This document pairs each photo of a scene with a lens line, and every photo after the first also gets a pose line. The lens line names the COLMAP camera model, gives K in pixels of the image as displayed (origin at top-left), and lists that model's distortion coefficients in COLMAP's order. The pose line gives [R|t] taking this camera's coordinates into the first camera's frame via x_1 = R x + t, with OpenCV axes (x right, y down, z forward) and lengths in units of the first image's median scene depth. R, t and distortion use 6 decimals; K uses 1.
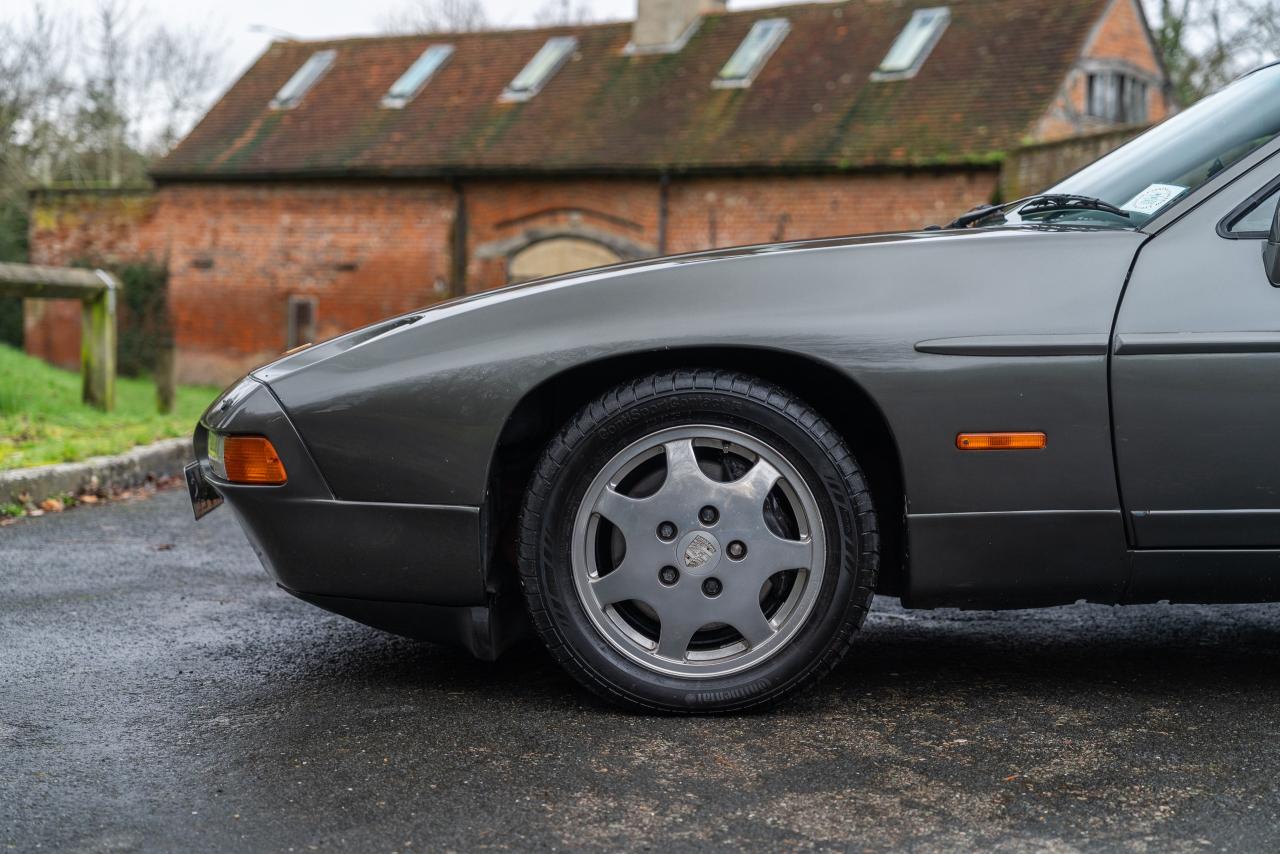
lens RADIAL K [[2159.2, 0, 636.7], [0, 2159.2, 396.1], [0, 0, 1]] dist [0.020994, -0.014020]
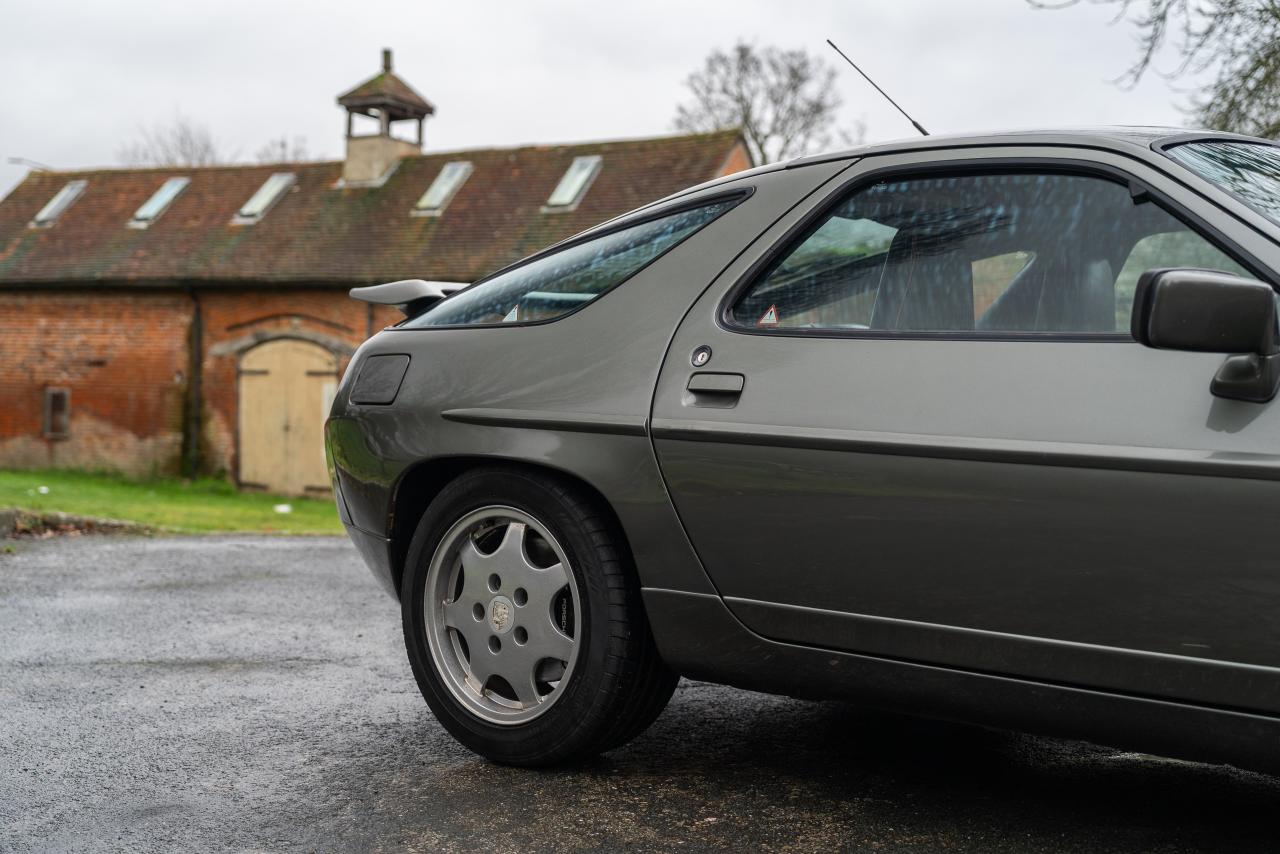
lens RADIAL K [[1732.9, 0, 679.8], [0, 1732.9, 404.1], [0, 0, 1]] dist [0.002197, 0.010250]
pose [[0.981636, -0.004636, 0.190706, -0.002765], [0.011301, 0.999362, -0.033875, -0.001783], [-0.190427, 0.035408, 0.981063, 0.013160]]
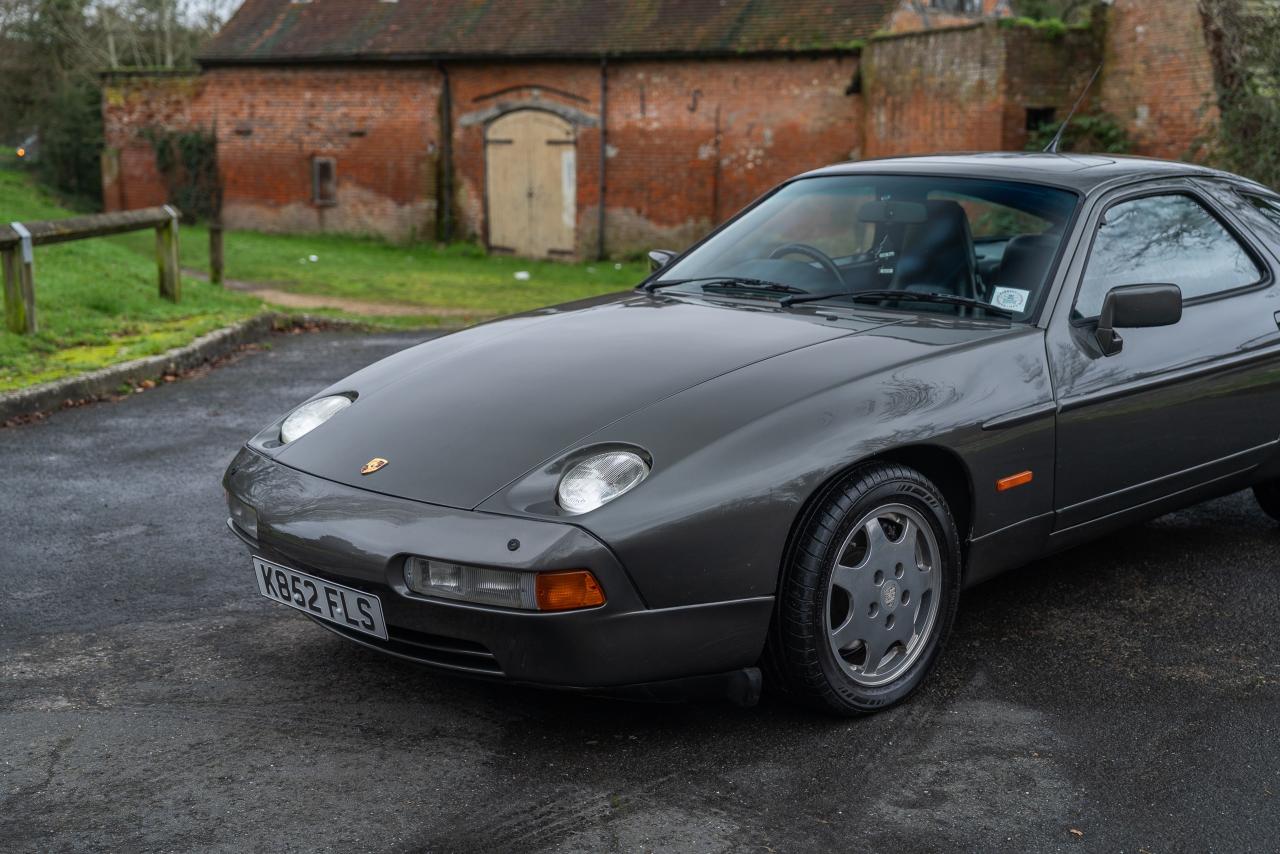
lens RADIAL K [[1809.3, 0, 641.5], [0, 1809.3, 410.2], [0, 0, 1]] dist [0.005694, 0.014329]
pose [[0.999617, -0.025838, 0.009900, 0.018044], [0.024580, 0.993508, 0.111075, -0.014180], [-0.012706, -0.110789, 0.993763, -0.074245]]
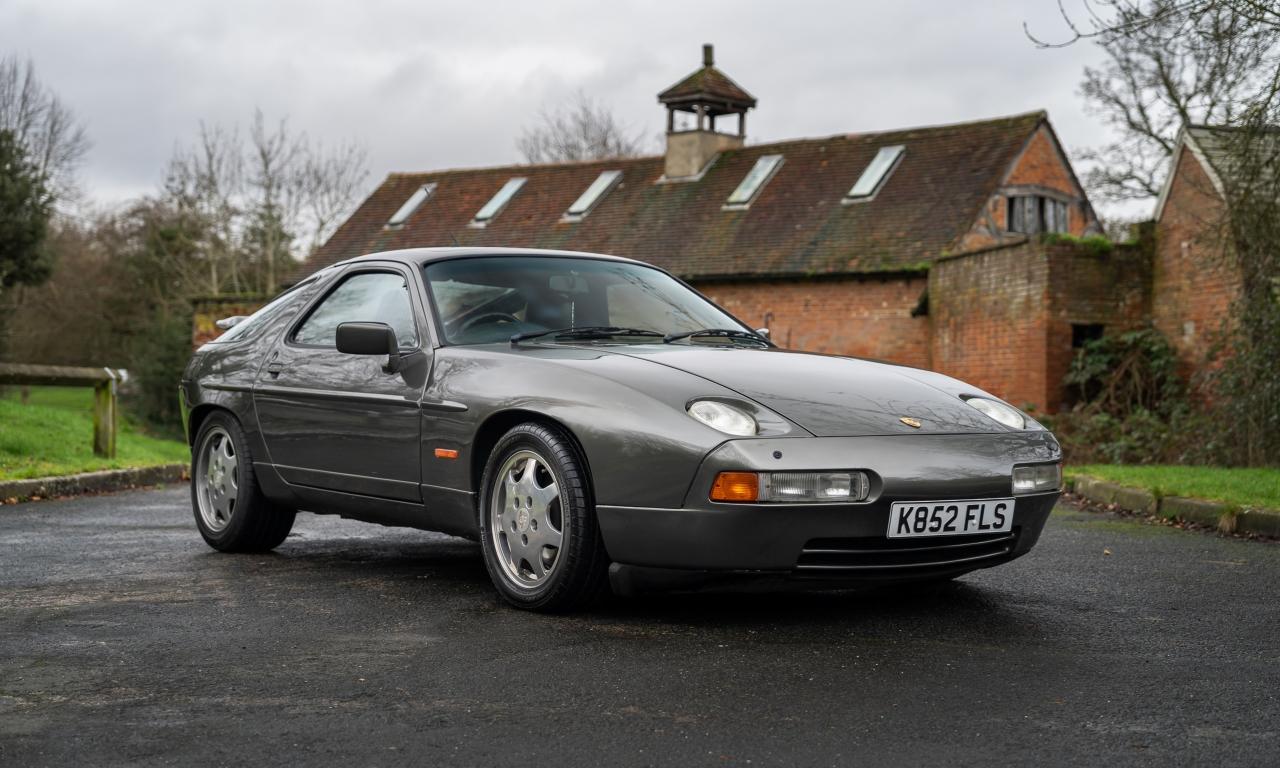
lens RADIAL K [[1966.9, 0, 644.0], [0, 1966.9, 334.5], [0, 0, 1]] dist [-0.015865, 0.070056]
pose [[0.997290, -0.012106, -0.072571, 0.070894], [0.007012, 0.997519, -0.070048, 0.005797], [0.073239, 0.069349, 0.994900, -0.113189]]
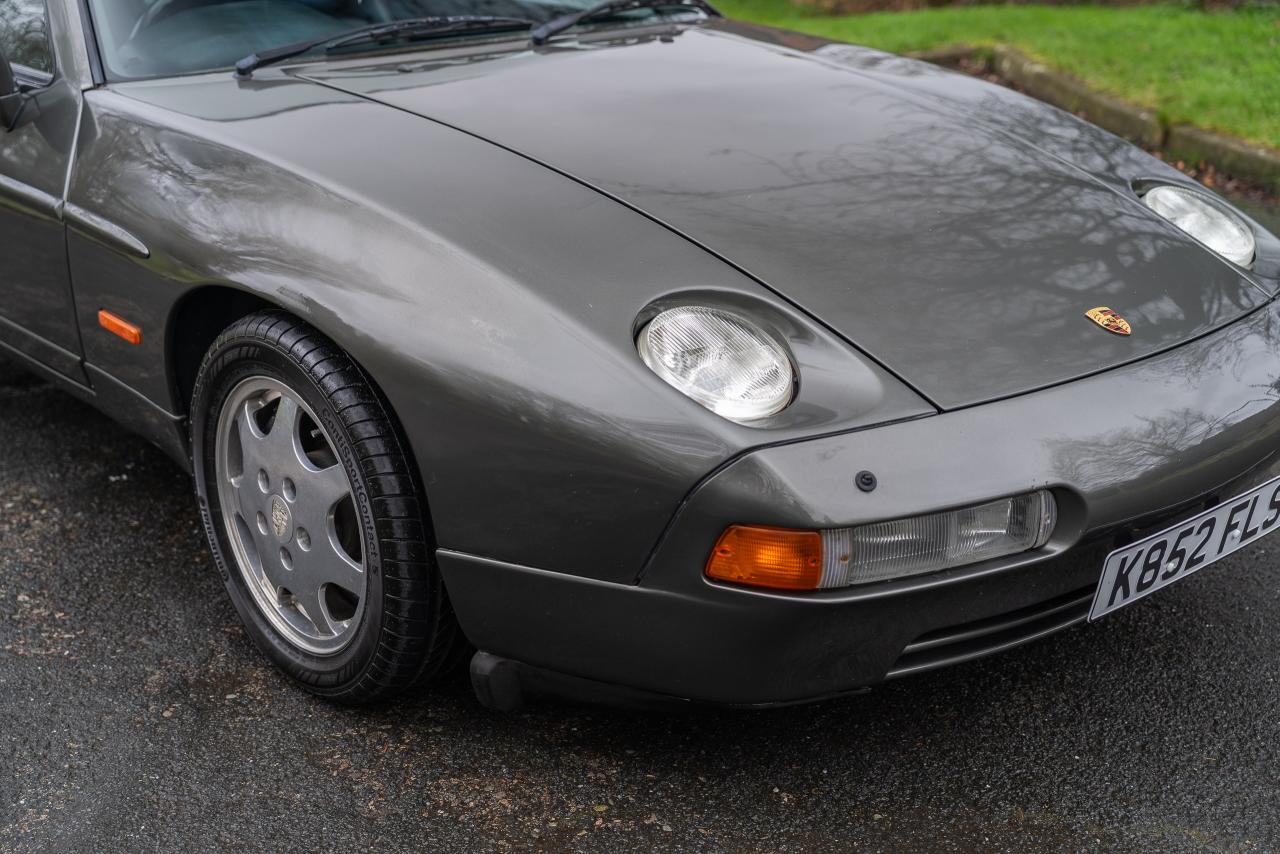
lens RADIAL K [[1809.3, 0, 641.5], [0, 1809.3, 410.2], [0, 0, 1]] dist [0.005694, 0.014329]
pose [[0.998984, -0.034218, 0.029343, 0.060959], [0.025285, 0.964283, 0.263665, -0.013735], [-0.037317, -0.262655, 0.964168, -0.016176]]
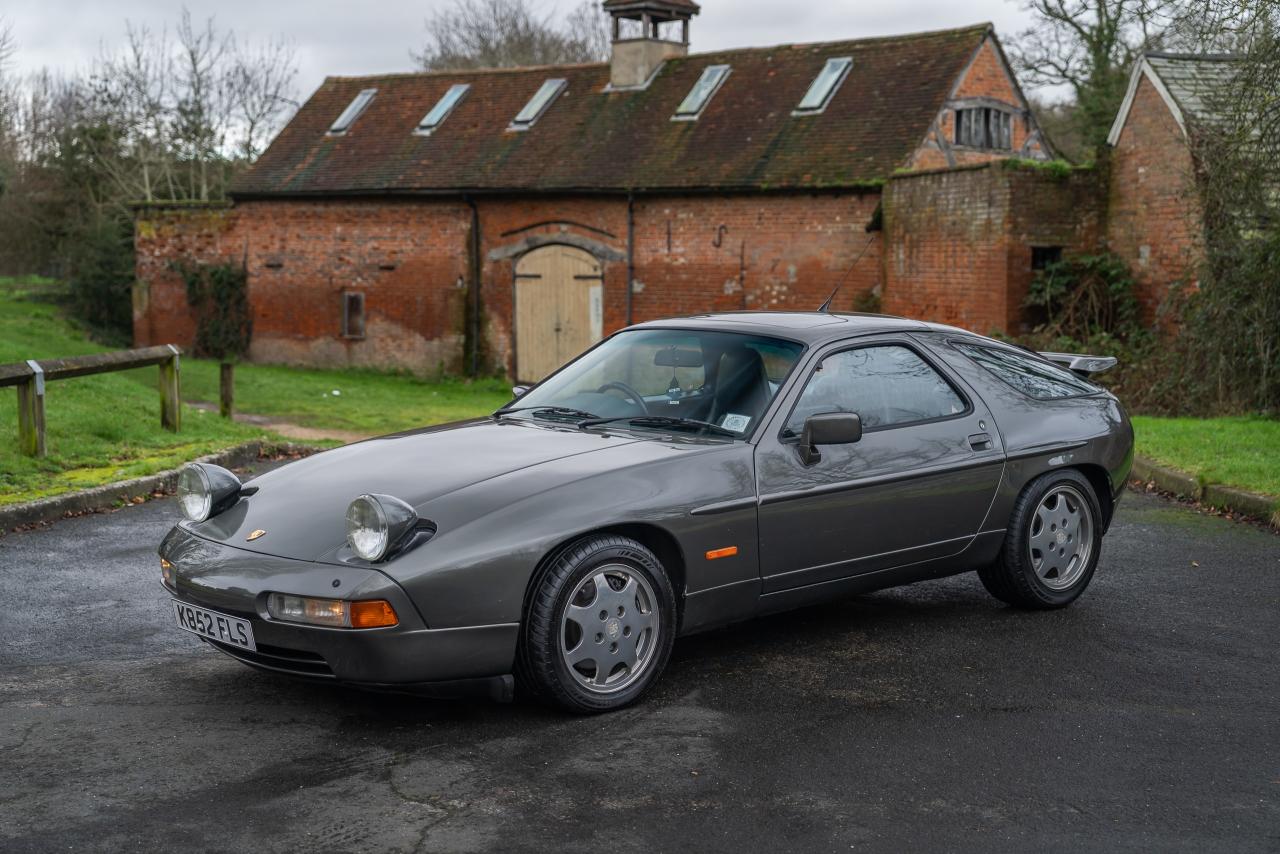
lens RADIAL K [[1950.0, 0, 640.0], [0, 1950.0, 427.0], [0, 0, 1]] dist [0.004911, 0.037246]
pose [[0.999456, -0.021018, -0.025408, 0.041982], [0.022108, 0.998814, 0.043385, -0.015122], [0.024466, -0.043923, 0.998735, -0.136811]]
